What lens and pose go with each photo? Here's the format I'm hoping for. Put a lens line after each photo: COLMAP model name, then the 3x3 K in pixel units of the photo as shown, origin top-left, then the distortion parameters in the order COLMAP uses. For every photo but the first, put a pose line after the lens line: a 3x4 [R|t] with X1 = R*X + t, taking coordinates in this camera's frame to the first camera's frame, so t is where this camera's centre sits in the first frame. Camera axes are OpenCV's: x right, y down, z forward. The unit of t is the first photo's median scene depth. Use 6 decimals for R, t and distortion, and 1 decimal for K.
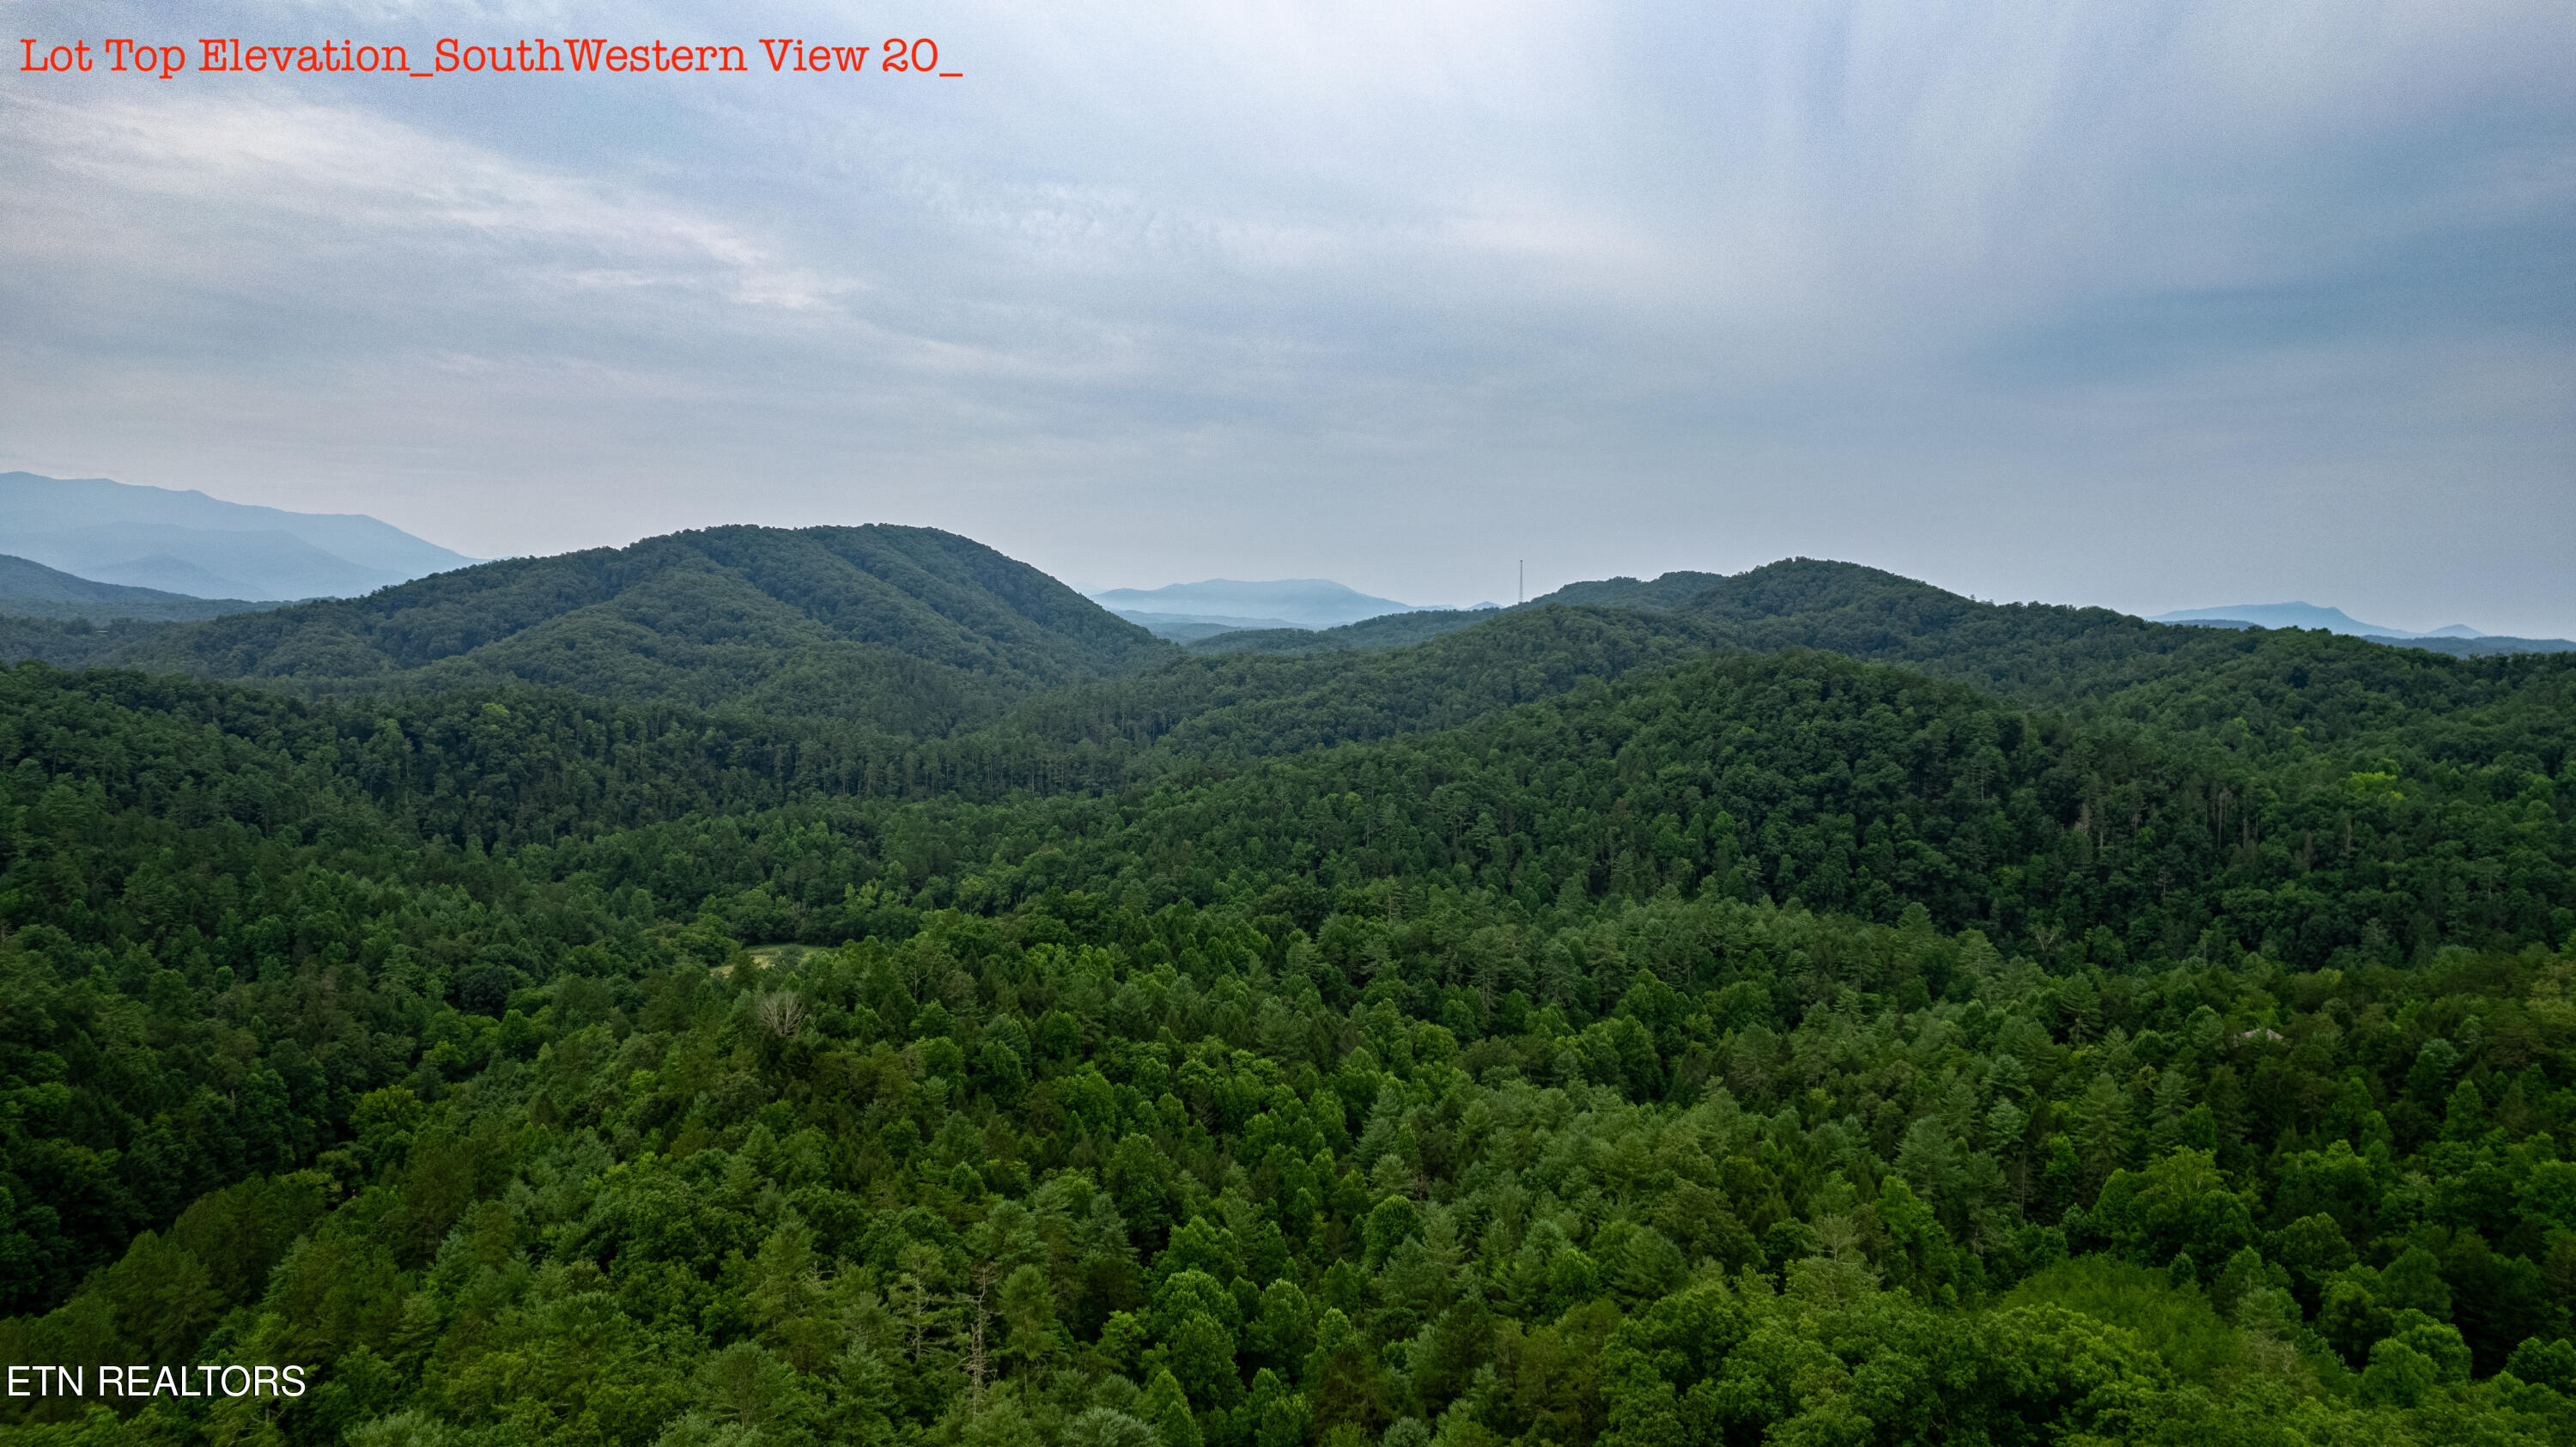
lens RADIAL K [[1648.6, 0, 1294.1], [0, 1648.6, 758.1], [0, 0, 1]] dist [-0.060164, 0.049317]
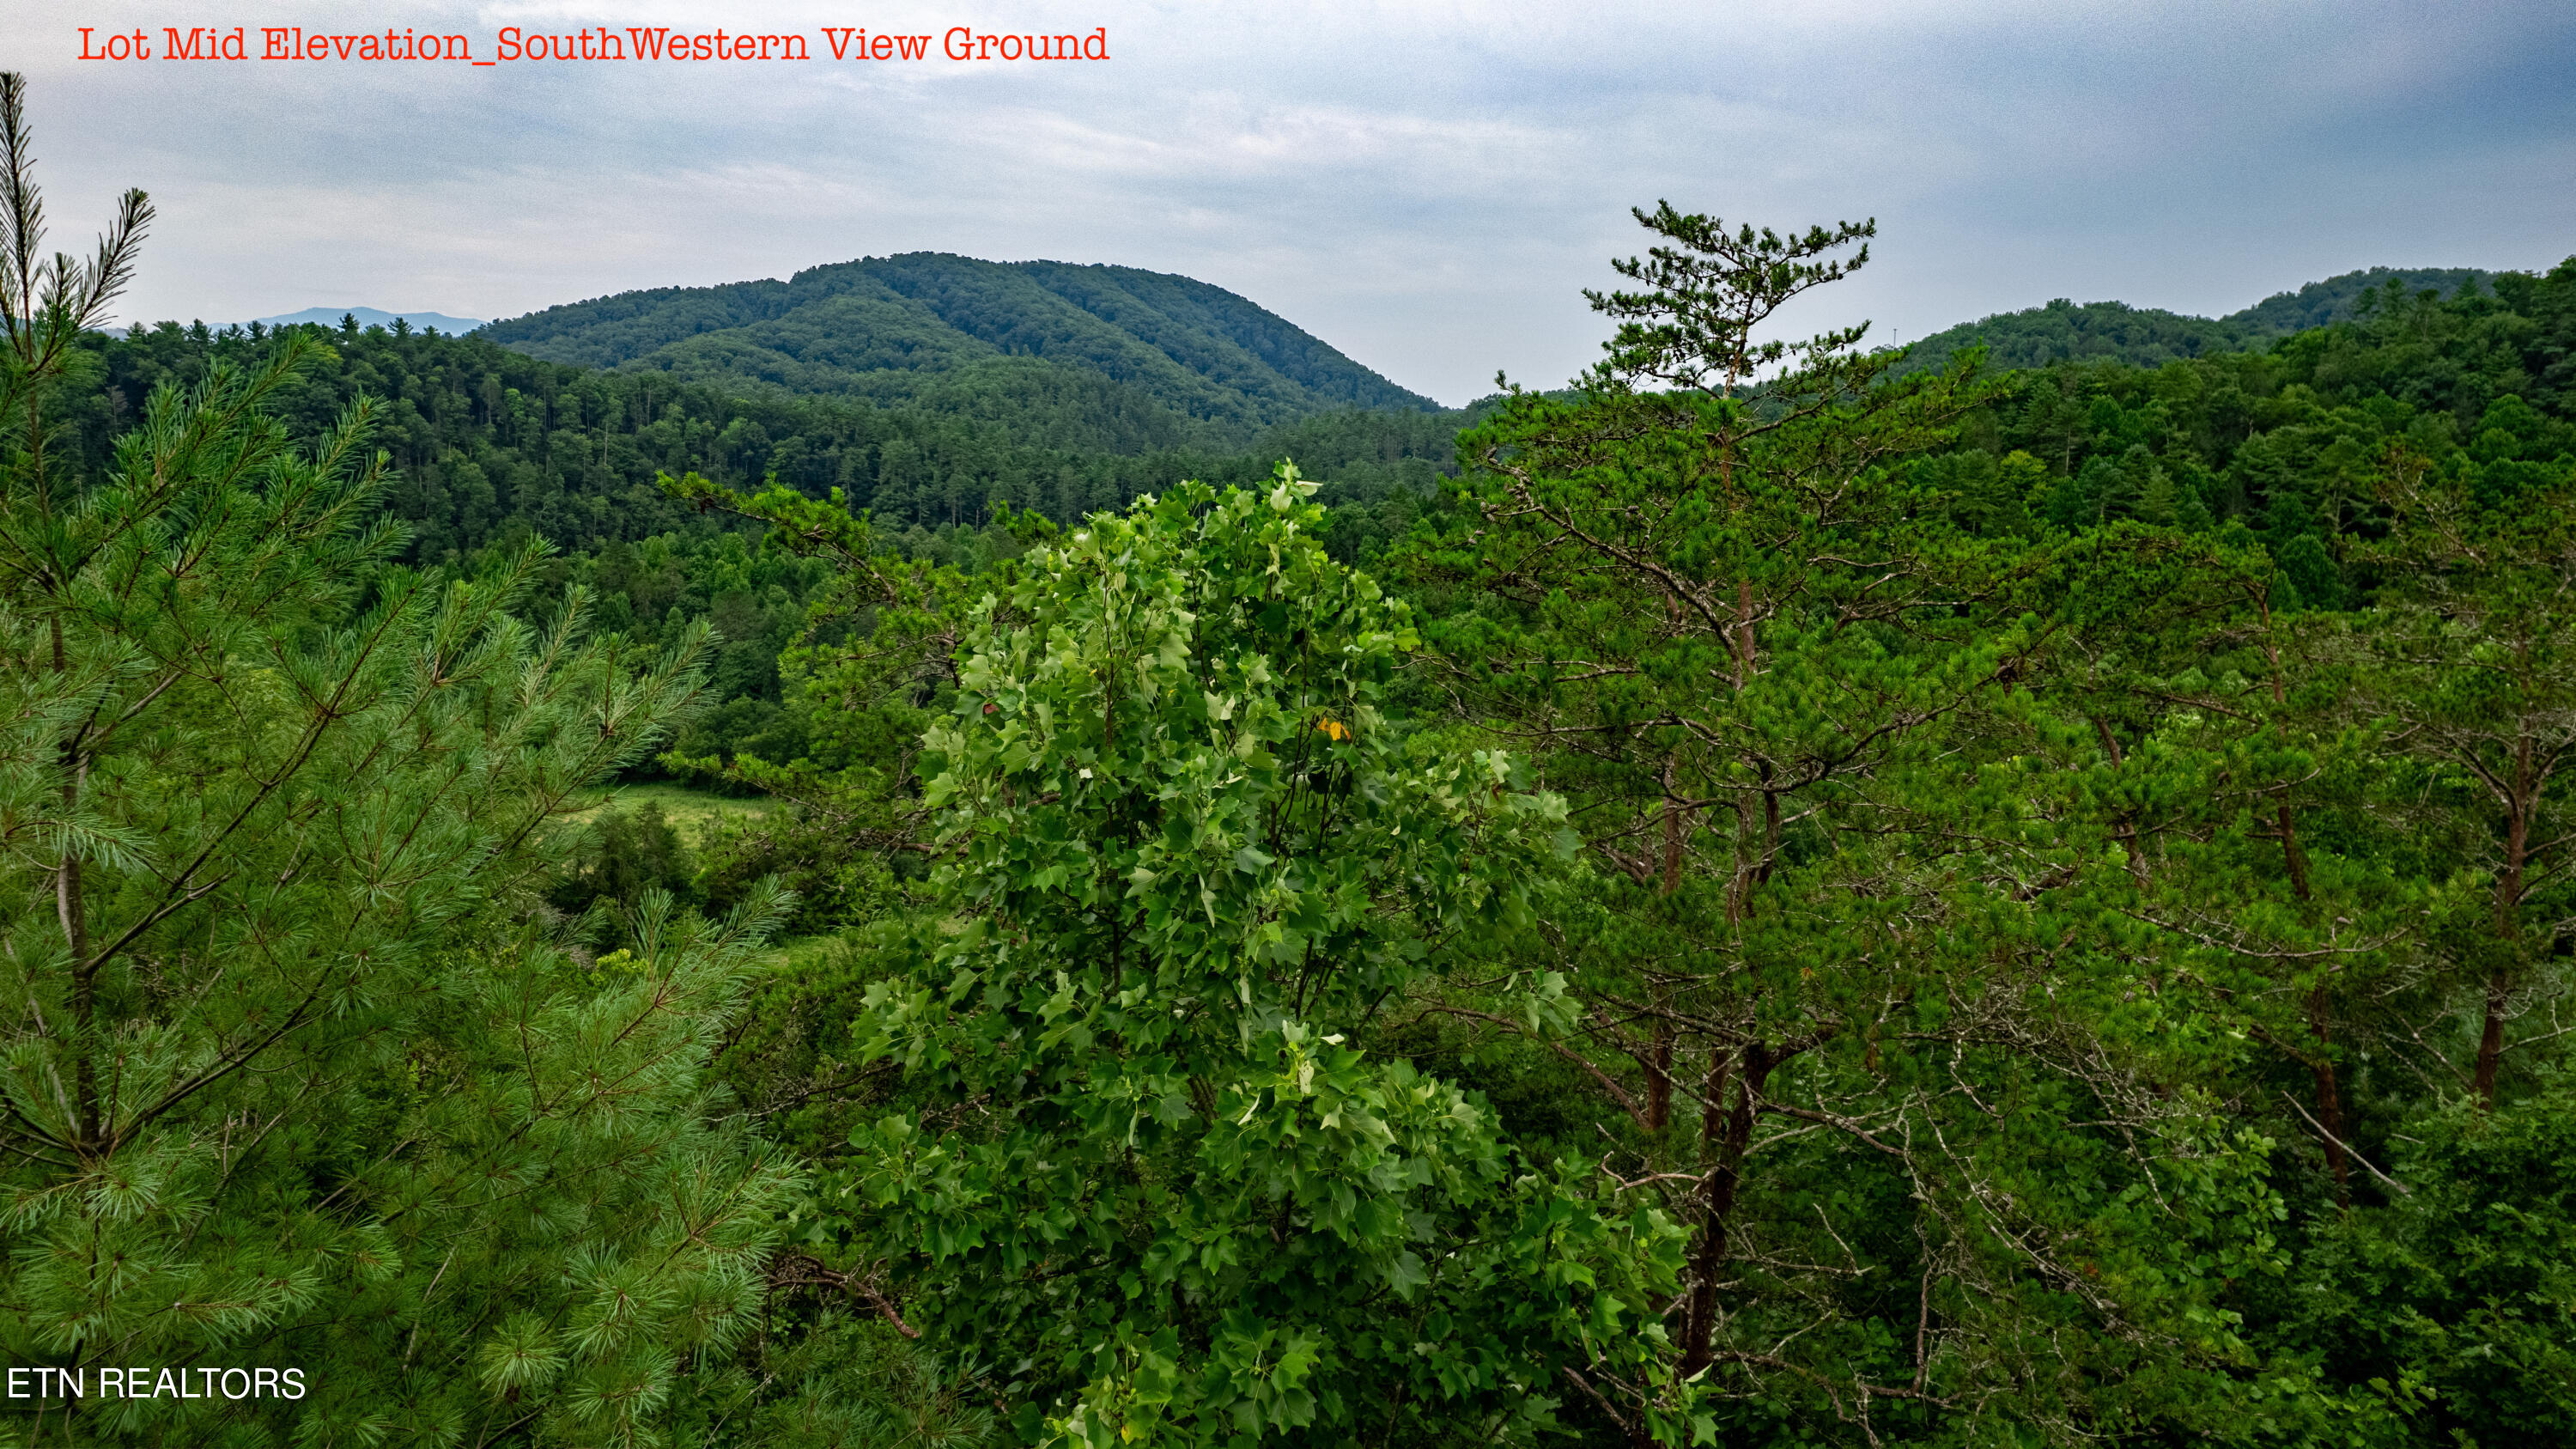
lens RADIAL K [[1648.8, 0, 1296.2], [0, 1648.8, 727.1], [0, 0, 1]] dist [-0.060164, 0.049317]
pose [[0.986537, 0.025484, -0.161543, -0.045094], [-0.012519, 0.996654, 0.080771, 0.036731], [0.163061, -0.077661, 0.983555, 0.363337]]
